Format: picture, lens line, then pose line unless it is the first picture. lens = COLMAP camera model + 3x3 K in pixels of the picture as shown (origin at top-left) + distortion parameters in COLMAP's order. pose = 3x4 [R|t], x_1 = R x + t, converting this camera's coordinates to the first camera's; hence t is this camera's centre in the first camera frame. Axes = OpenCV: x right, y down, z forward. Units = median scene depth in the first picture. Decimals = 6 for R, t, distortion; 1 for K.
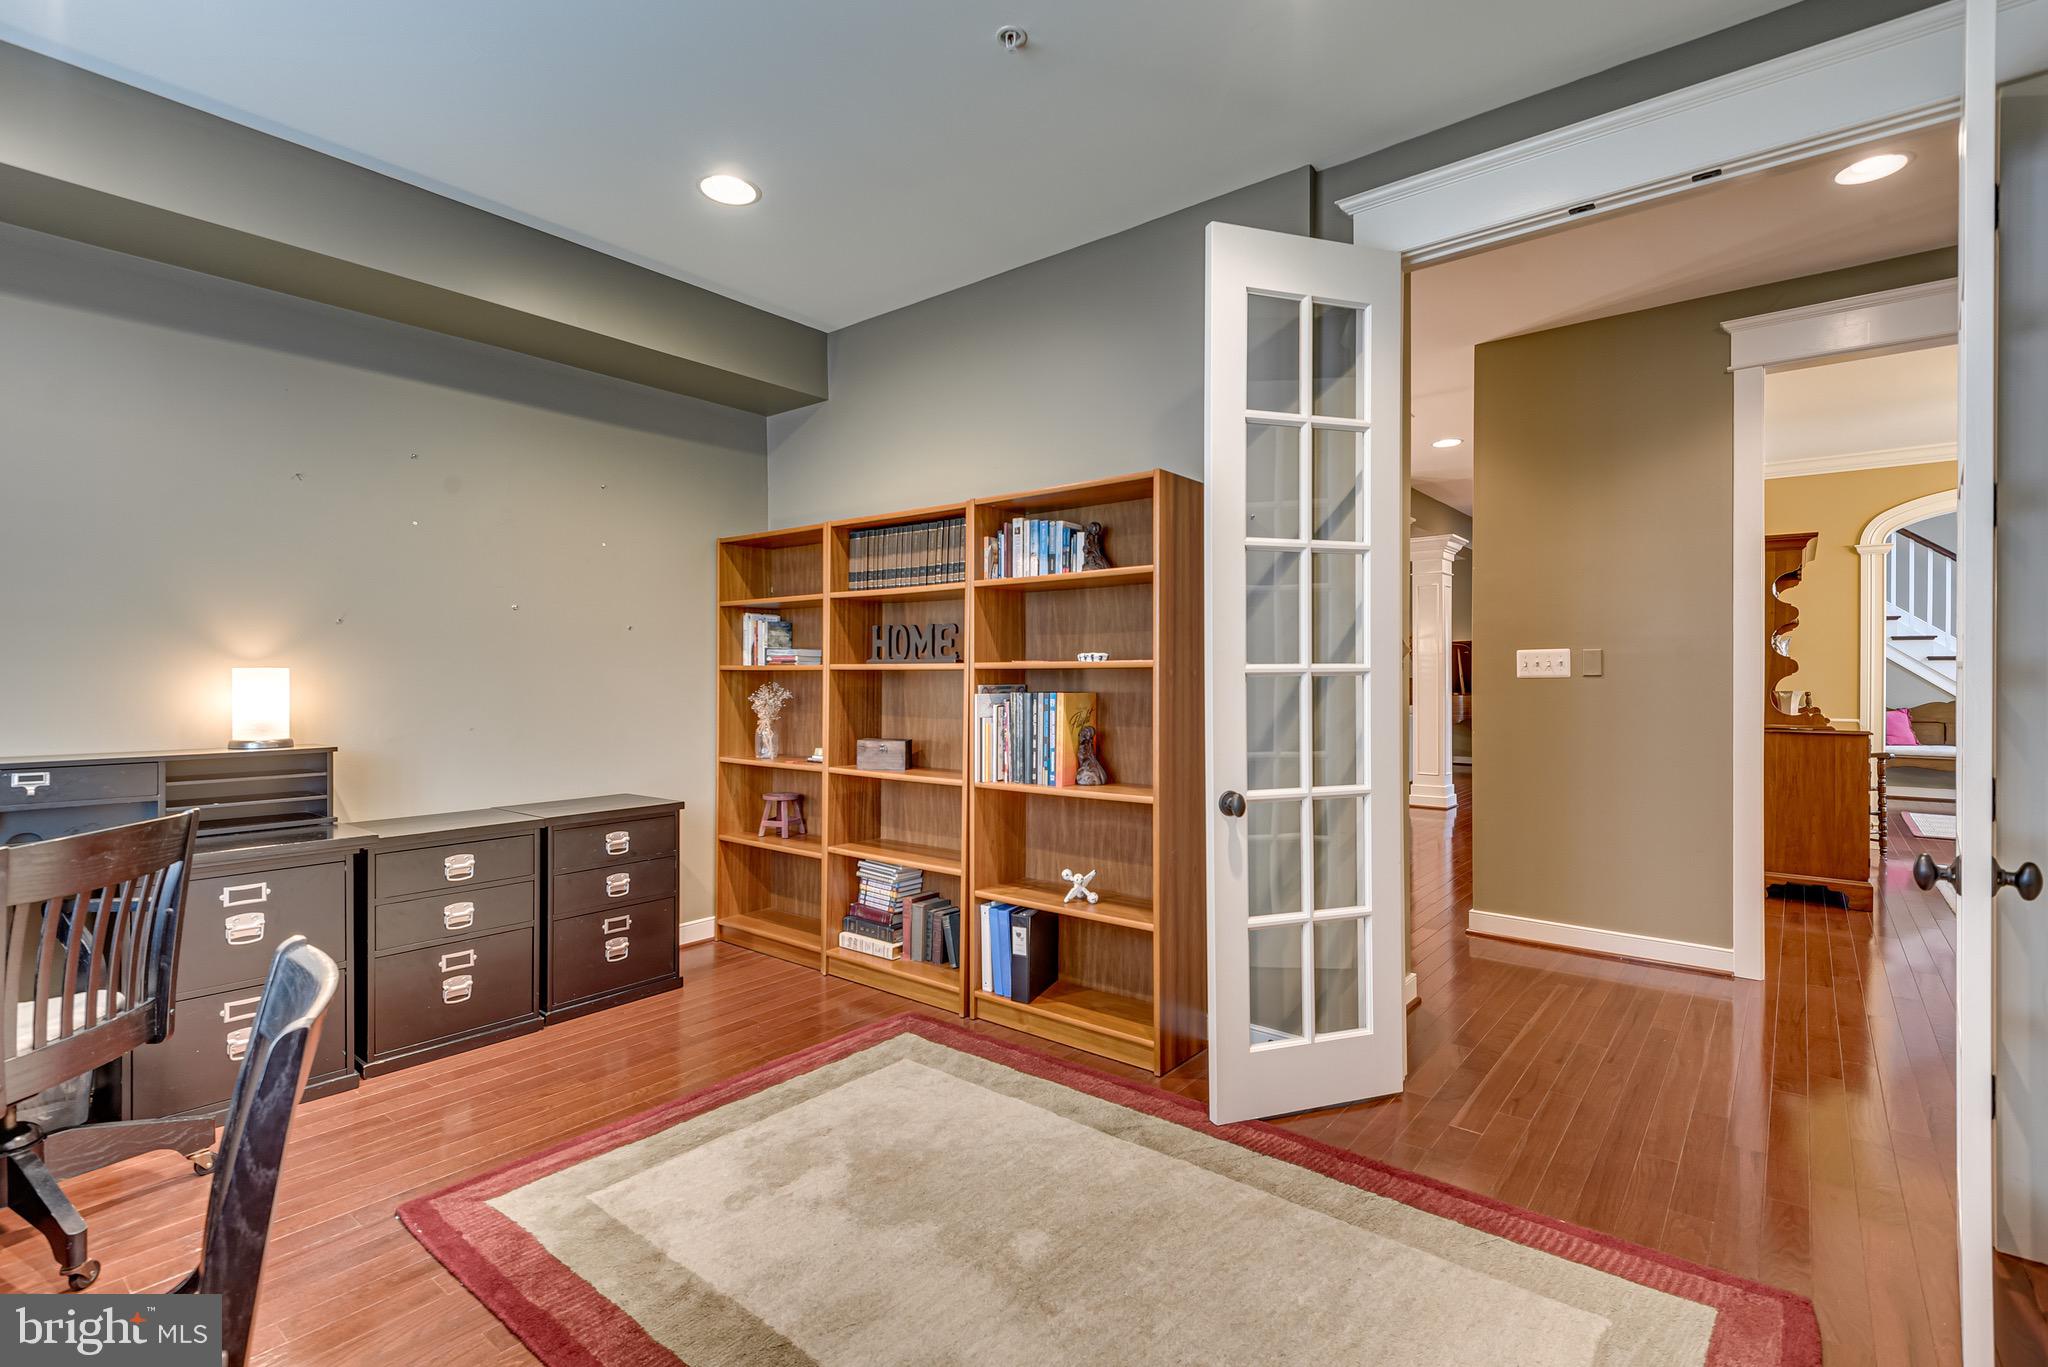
lens RADIAL K [[929.4, 0, 1040.9], [0, 929.4, 682.9], [0, 0, 1]] dist [0.031420, -0.014557]
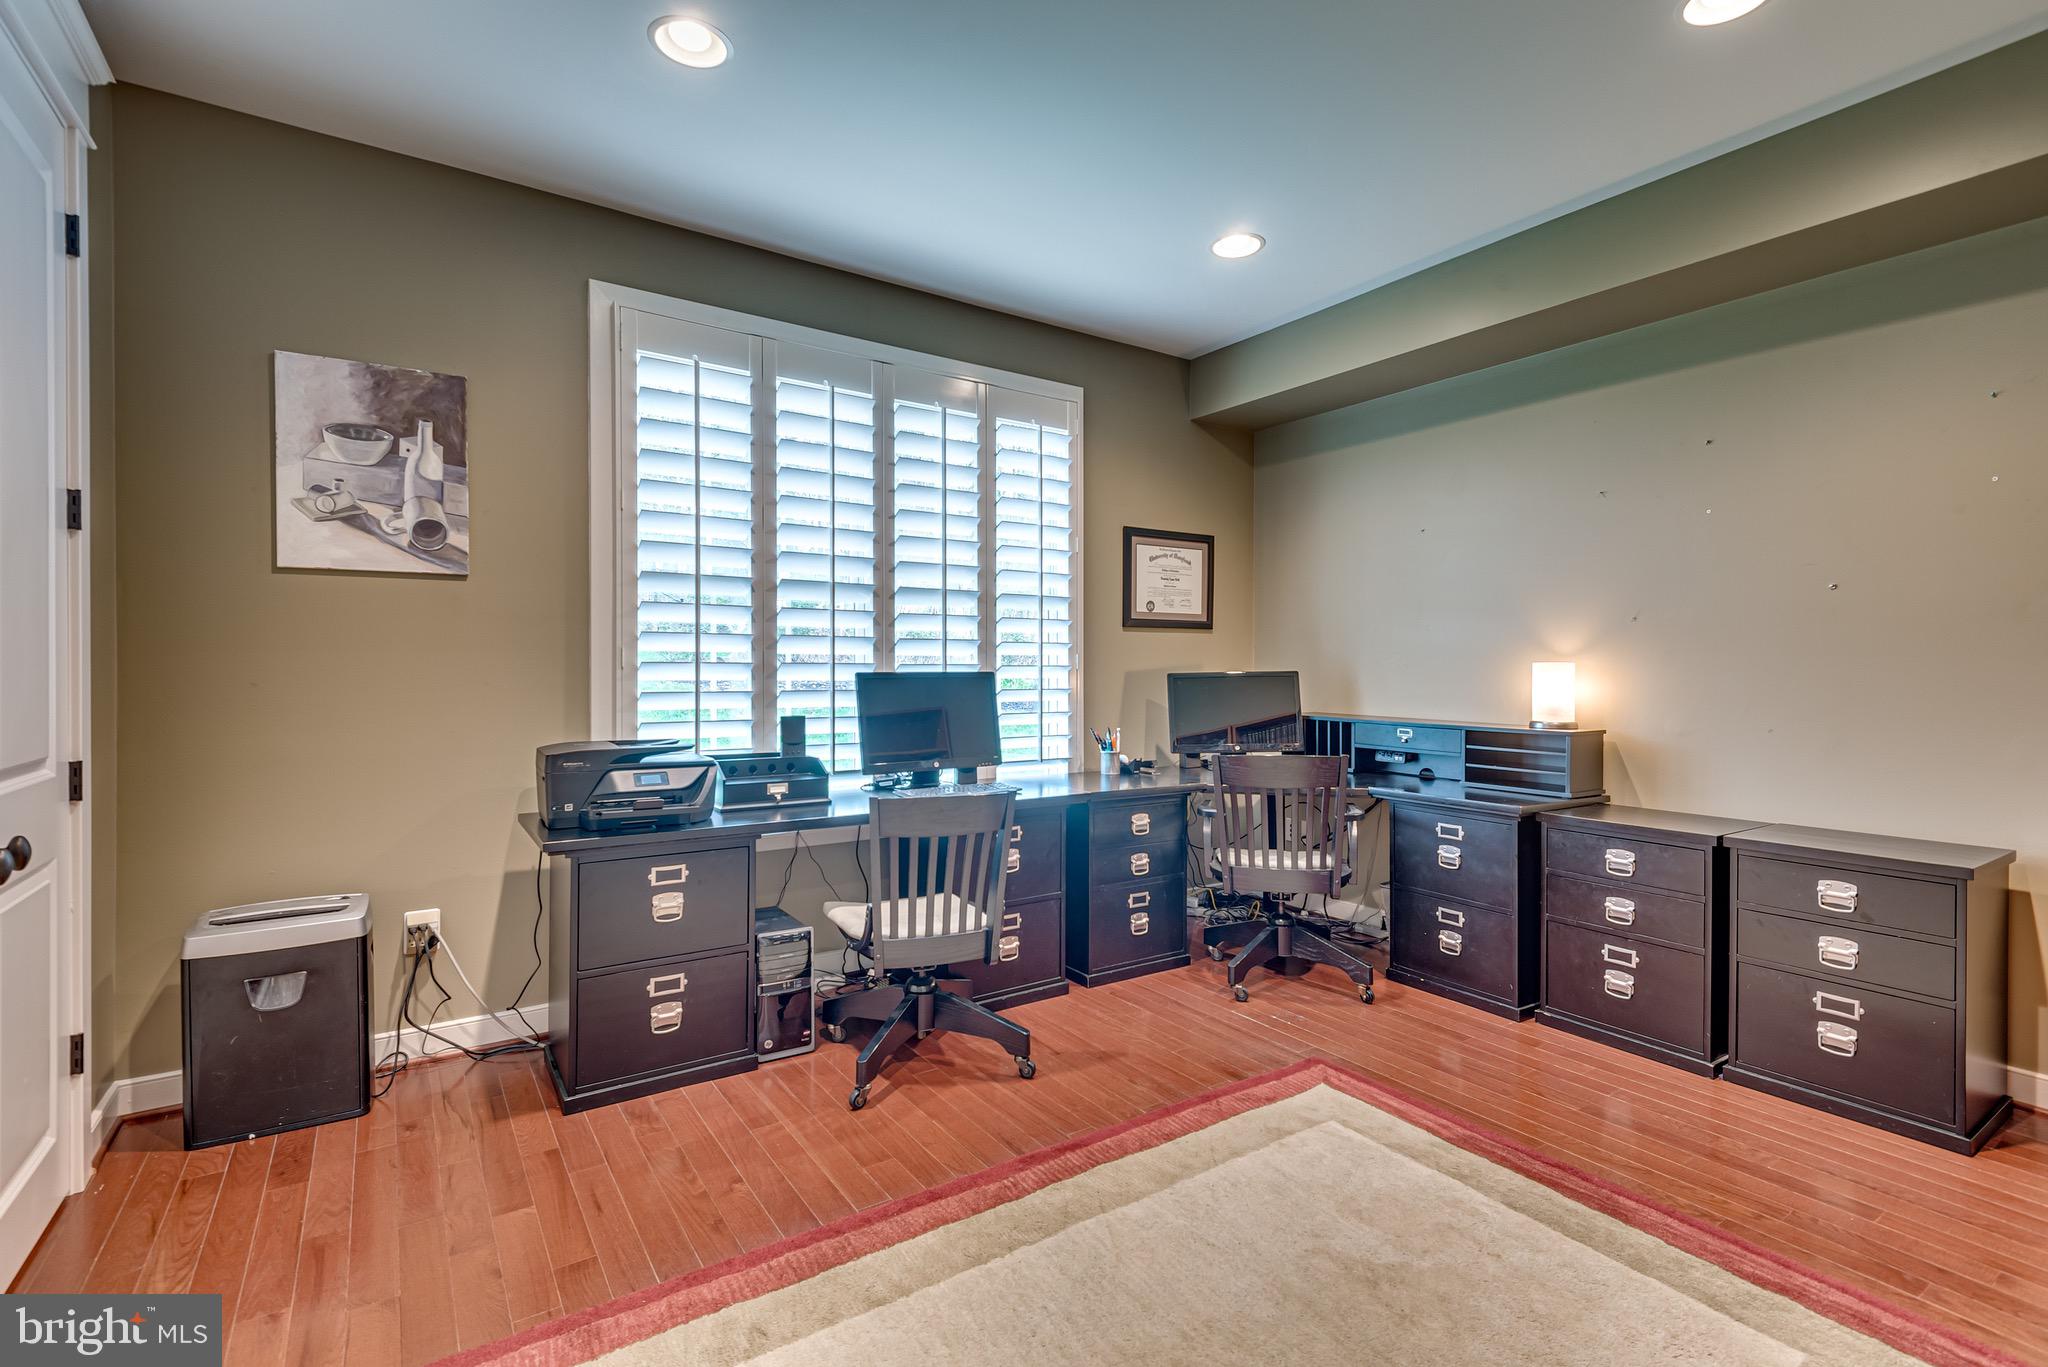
lens RADIAL K [[929.4, 0, 1041.5], [0, 929.4, 670.1], [0, 0, 1]] dist [0.031420, -0.014557]
pose [[-0.281416, 0.002537, -0.959582, 0.532467], [-0.012883, 0.999896, 0.006422, -0.005242], [0.959499, 0.014170, -0.281354, 0.725552]]
